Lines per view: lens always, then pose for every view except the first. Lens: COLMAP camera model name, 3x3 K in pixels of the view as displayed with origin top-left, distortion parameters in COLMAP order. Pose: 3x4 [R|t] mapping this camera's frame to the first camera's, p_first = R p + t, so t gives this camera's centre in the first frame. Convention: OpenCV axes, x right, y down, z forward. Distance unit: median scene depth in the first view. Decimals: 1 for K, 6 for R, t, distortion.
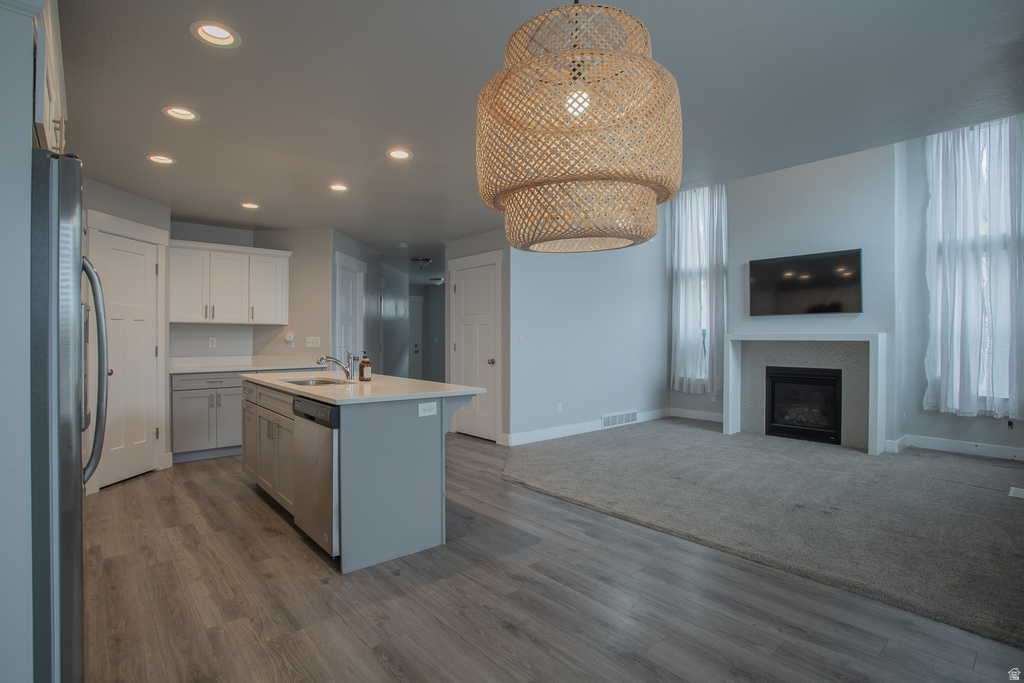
lens RADIAL K [[501.7, 0, 508.8], [0, 501.7, 337.0], [0, 0, 1]] dist [-0.078279, 0.034952]
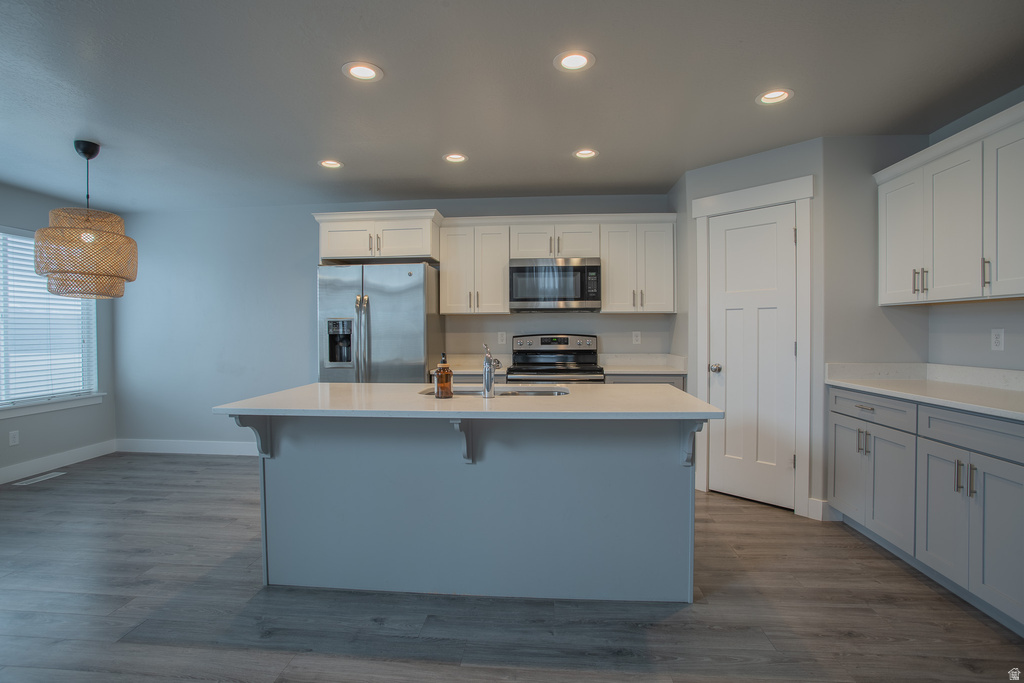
lens RADIAL K [[501.7, 0, 508.8], [0, 501.7, 337.0], [0, 0, 1]] dist [-0.078279, 0.034952]
pose [[-0.721163, 0.013270, -0.692639, 0.134188], [0.005340, 0.999893, 0.013597, -0.001207], [0.692745, 0.006107, -0.721157, 1.911386]]
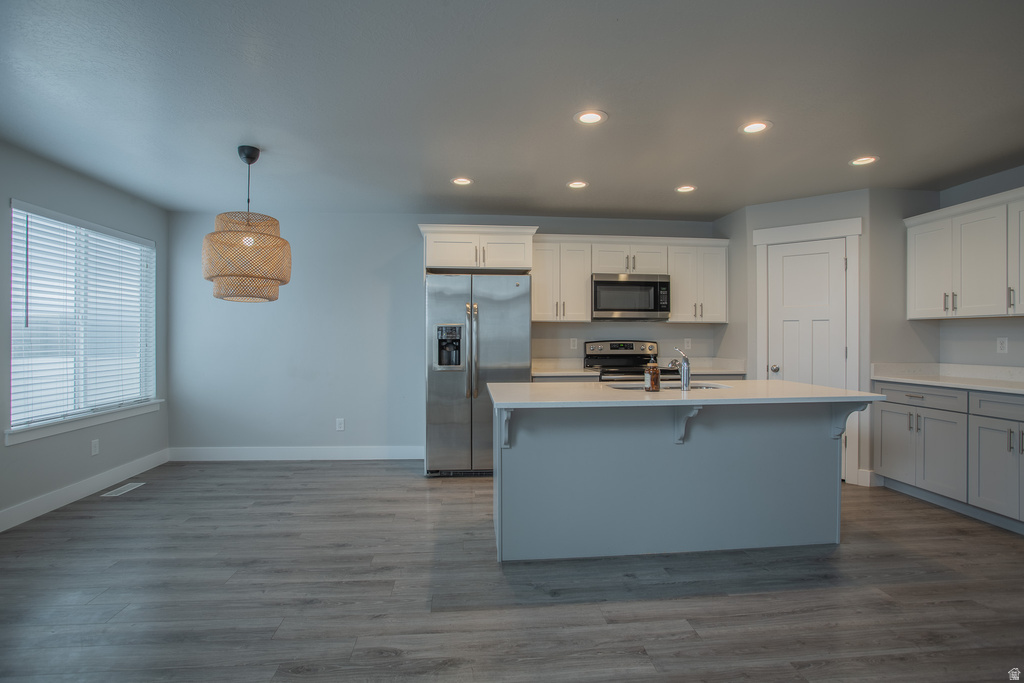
lens RADIAL K [[501.7, 0, 508.8], [0, 501.7, 337.0], [0, 0, 1]] dist [-0.078279, 0.034952]
pose [[-0.591468, -0.001797, -0.806326, 0.615775], [-0.001105, 0.999998, -0.001418, 0.002675], [0.806327, 0.000052, -0.591469, 1.601858]]
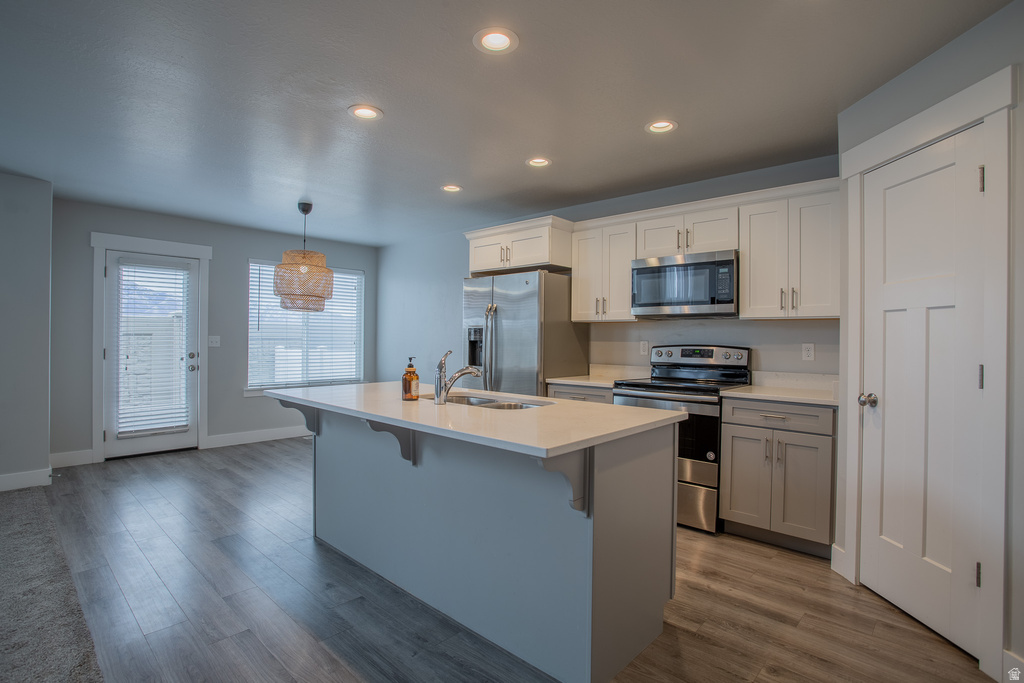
lens RADIAL K [[501.7, 0, 508.8], [0, 501.7, 337.0], [0, 0, 1]] dist [-0.078279, 0.034952]
pose [[-0.994815, -0.011469, -0.101052, -0.440125], [-0.011190, 0.999932, -0.003327, 0.000886], [0.101084, -0.002179, -0.994876, 2.123303]]
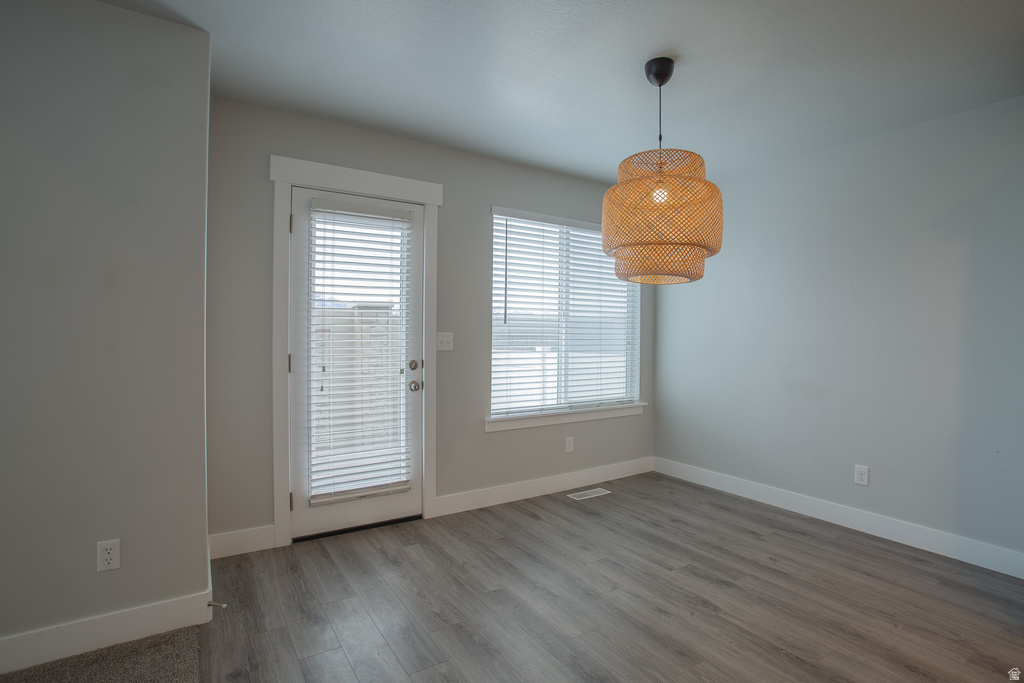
lens RADIAL K [[501.7, 0, 508.8], [0, 501.7, 337.0], [0, 0, 1]] dist [-0.078279, 0.034952]
pose [[-0.989781, -0.011867, 0.142100, 0.186661], [-0.010991, 0.999915, 0.006945, 0.003784], [-0.142170, 0.005312, -0.989828, 1.267195]]
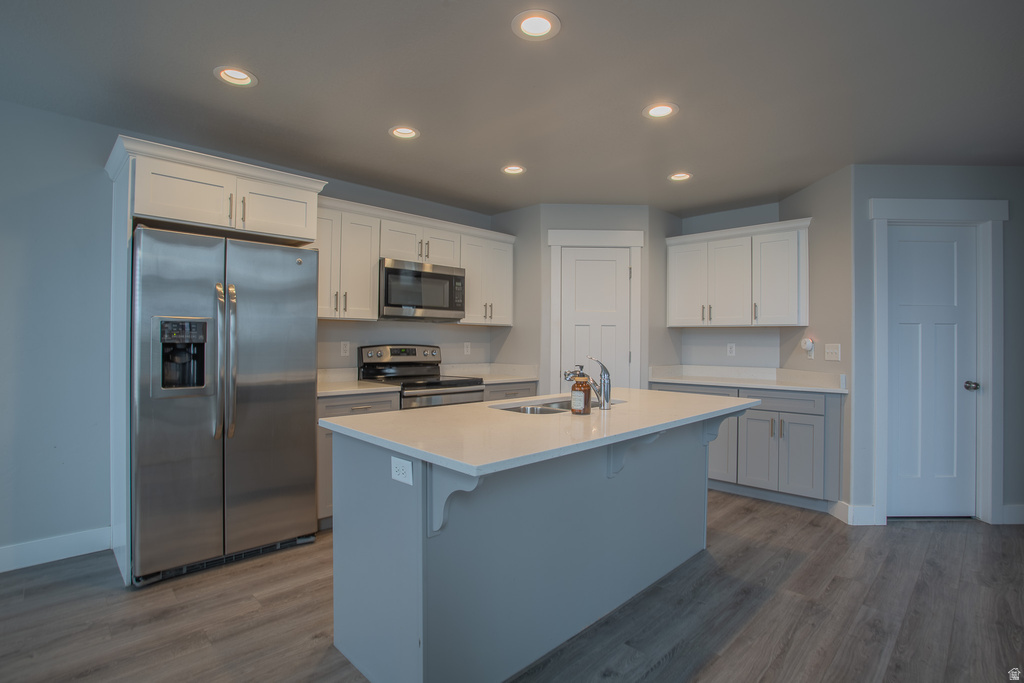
lens RADIAL K [[501.7, 0, 508.8], [0, 501.7, 337.0], [0, 0, 1]] dist [-0.078279, 0.034952]
pose [[0.061077, -0.007141, -0.998108, 0.399947], [-0.008630, 0.999933, -0.007683, -0.001181], [0.998096, 0.009083, 0.061011, 1.085165]]
